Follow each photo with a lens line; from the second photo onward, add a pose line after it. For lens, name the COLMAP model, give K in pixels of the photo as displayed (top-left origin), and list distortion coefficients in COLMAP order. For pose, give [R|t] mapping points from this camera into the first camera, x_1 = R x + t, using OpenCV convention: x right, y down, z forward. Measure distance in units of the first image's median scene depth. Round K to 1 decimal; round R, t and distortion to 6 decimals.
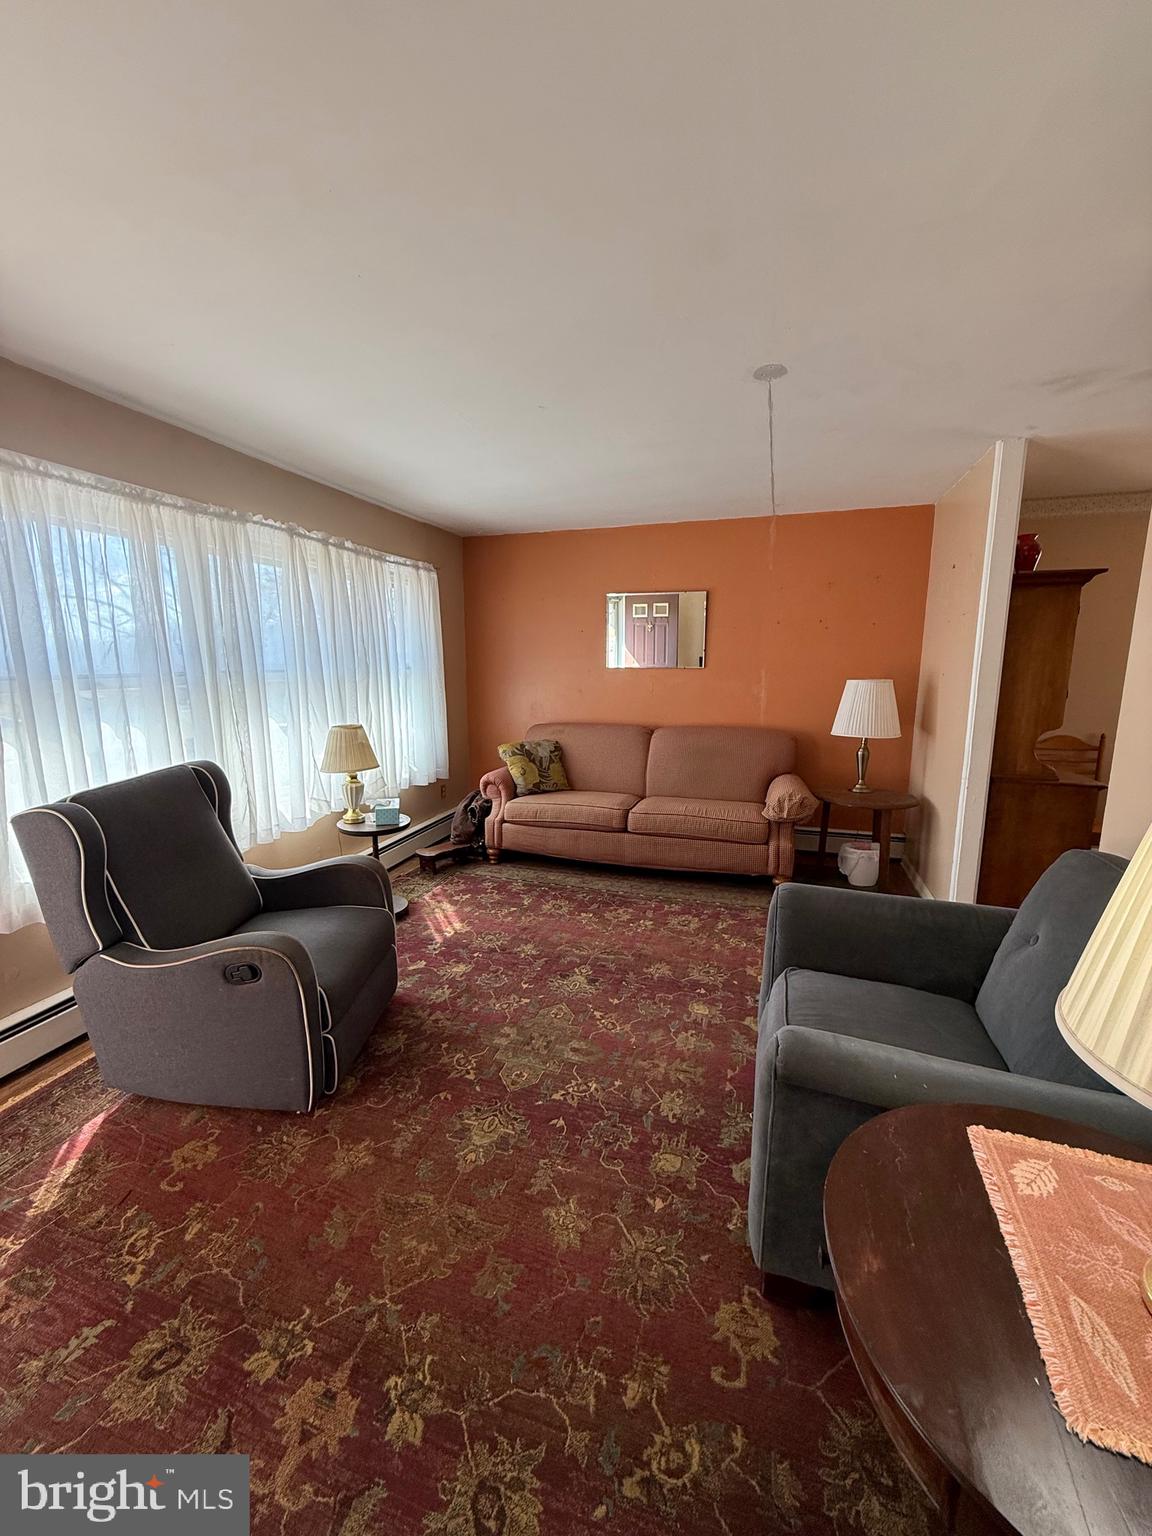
lens RADIAL K [[614.4, 0, 573.2], [0, 614.4, 763.7], [0, 0, 1]] dist [0.002441, -0.001362]
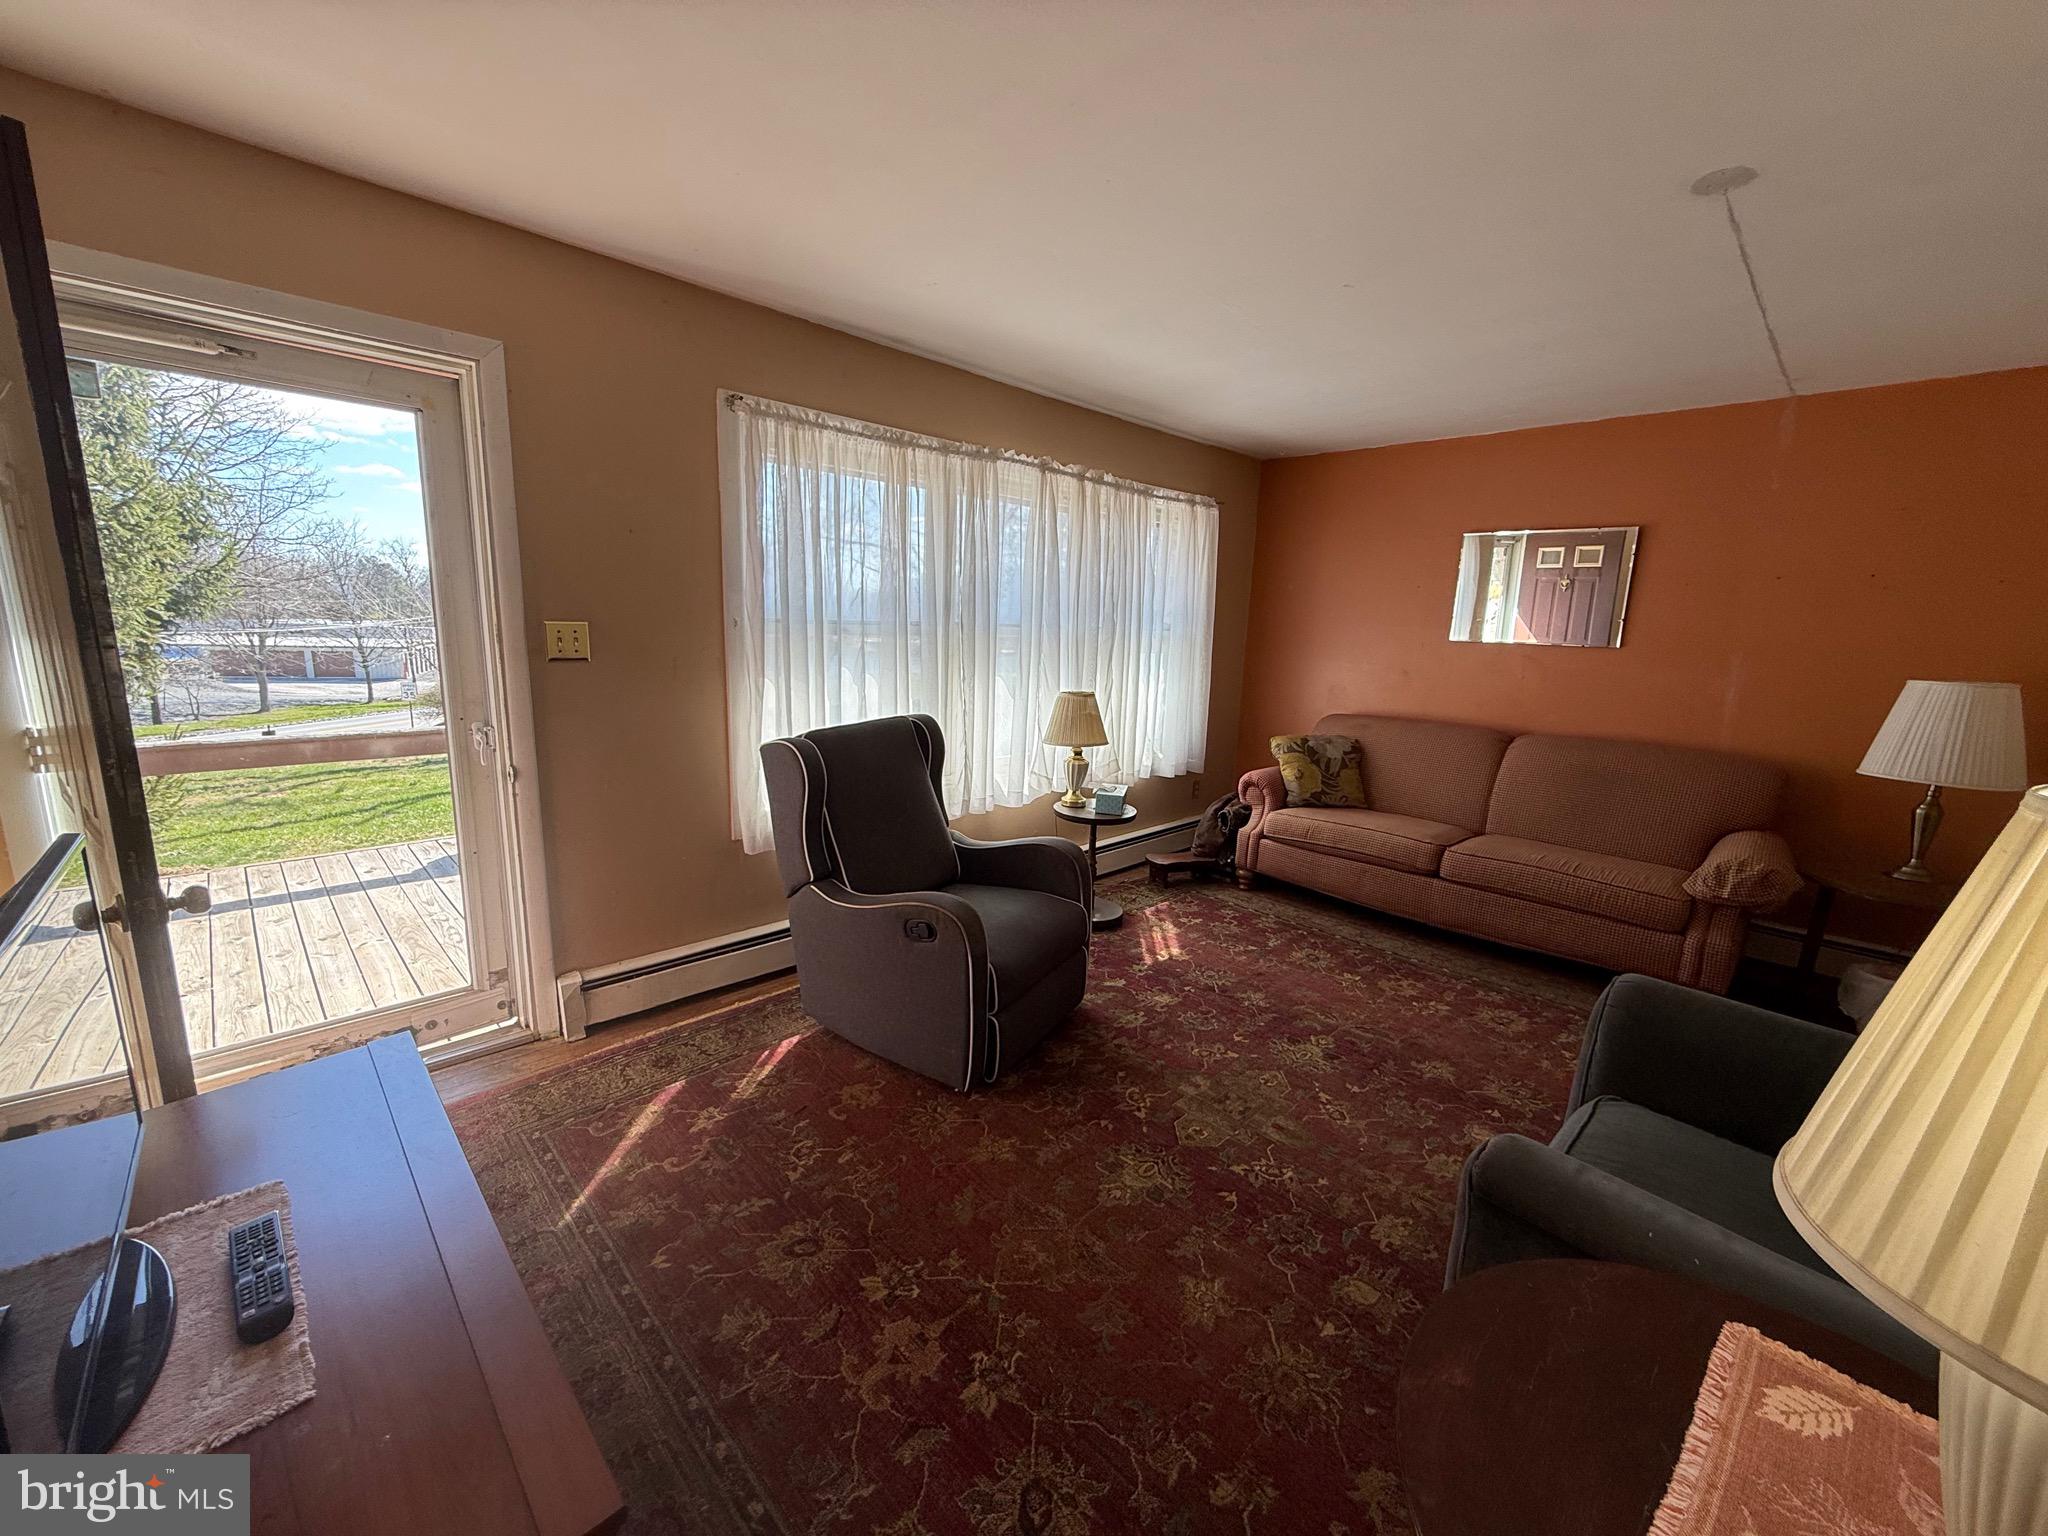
lens RADIAL K [[819.3, 0, 1016.9], [0, 819.3, 772.7], [0, 0, 1]] dist [0.002441, -0.001362]
pose [[0.883478, 0.119417, -0.452997, 0.104004], [-0.113842, 0.992707, 0.039667, 0.016227], [0.454430, 0.016525, 0.890629, -0.061422]]
